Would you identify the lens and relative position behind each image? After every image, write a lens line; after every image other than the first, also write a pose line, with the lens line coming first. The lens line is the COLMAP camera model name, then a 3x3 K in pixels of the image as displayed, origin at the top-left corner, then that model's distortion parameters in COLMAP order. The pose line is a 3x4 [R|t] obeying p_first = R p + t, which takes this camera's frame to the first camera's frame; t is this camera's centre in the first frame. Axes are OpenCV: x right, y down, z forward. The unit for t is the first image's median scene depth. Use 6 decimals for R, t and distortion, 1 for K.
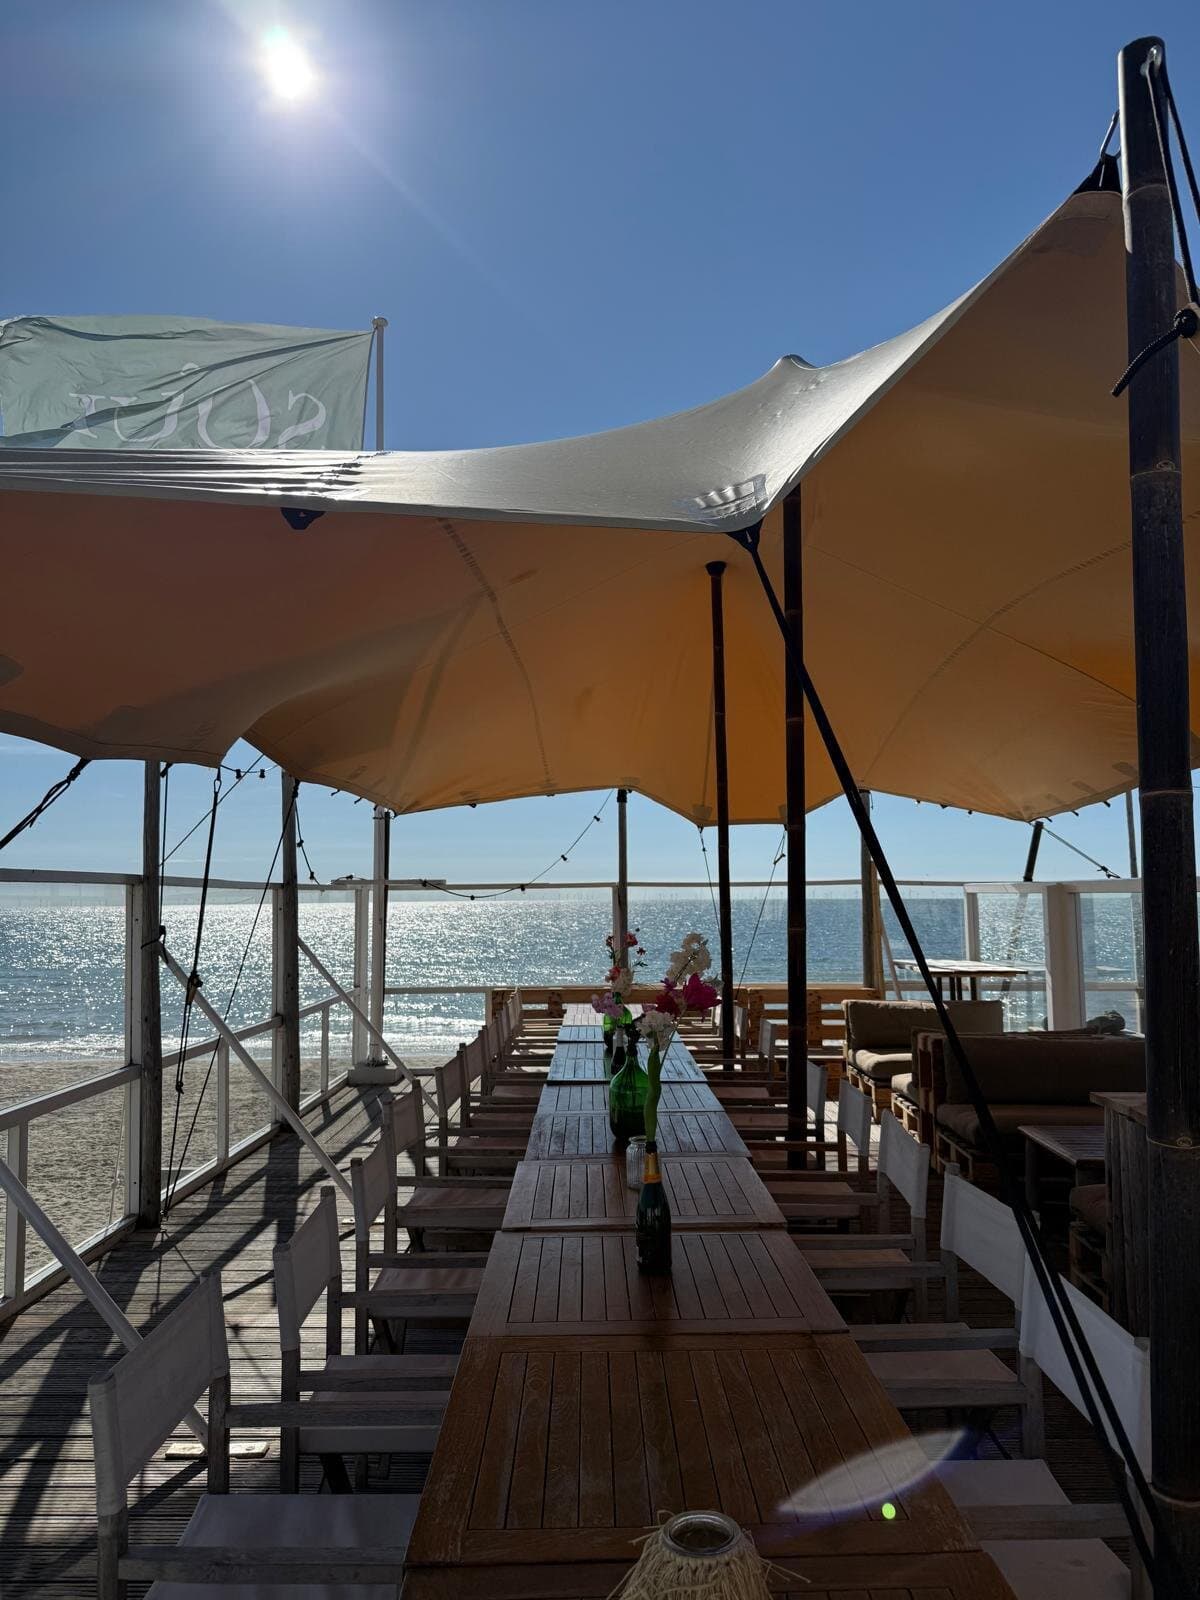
lens RADIAL K [[1070.7, 0, 600.0], [0, 1070.7, 800.0], [0, 0, 1]] dist [0.023894, -0.001498]
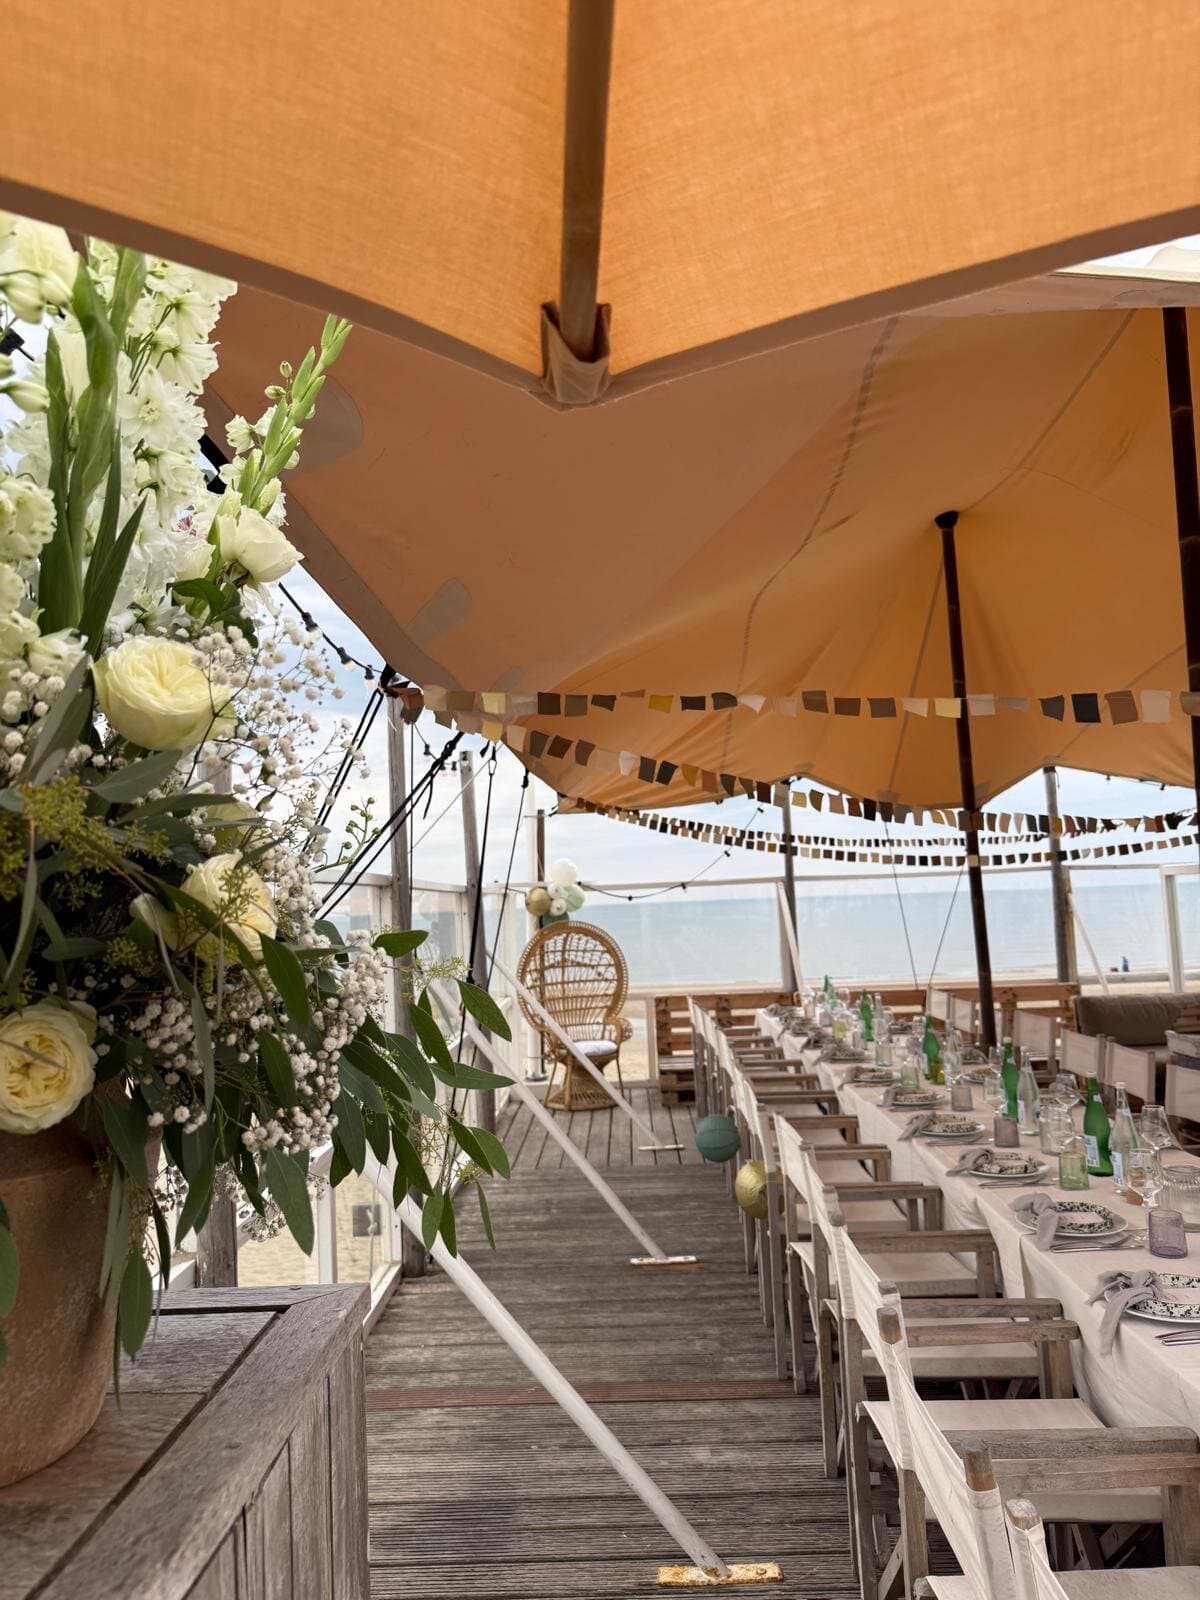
lens RADIAL K [[1070.7, 0, 600.0], [0, 1070.7, 800.0], [0, 0, 1]] dist [0.023894, -0.001498]
pose [[0.999395, -0.033682, -0.008640, -0.175175], [0.033619, 0.999407, -0.007380, 0.015621], [0.008883, 0.007085, 0.999935, 0.091550]]
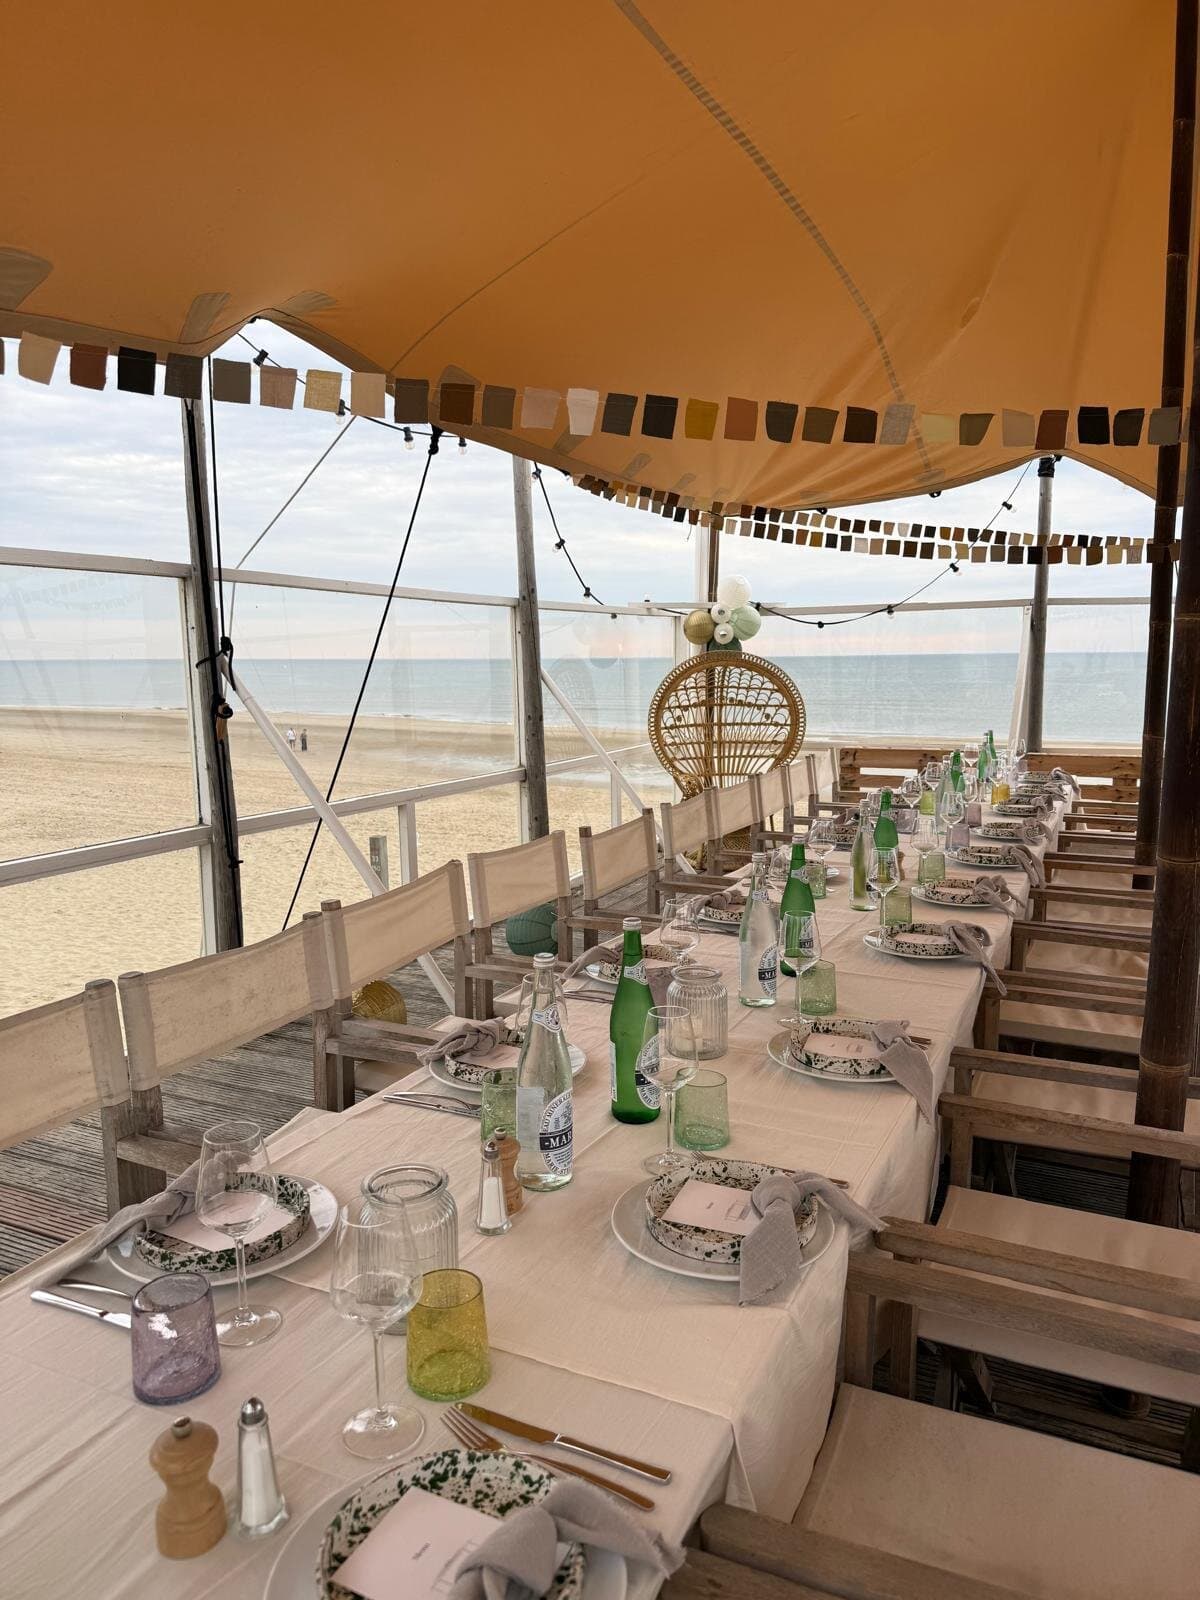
lens RADIAL K [[1070.7, 0, 600.0], [0, 1070.7, 800.0], [0, 0, 1]] dist [0.023894, -0.001498]
pose [[0.906604, 0.052338, -0.418723, 0.078901], [0.042896, 0.975708, 0.214834, 0.056128], [0.419796, -0.212731, 0.882336, 0.329276]]
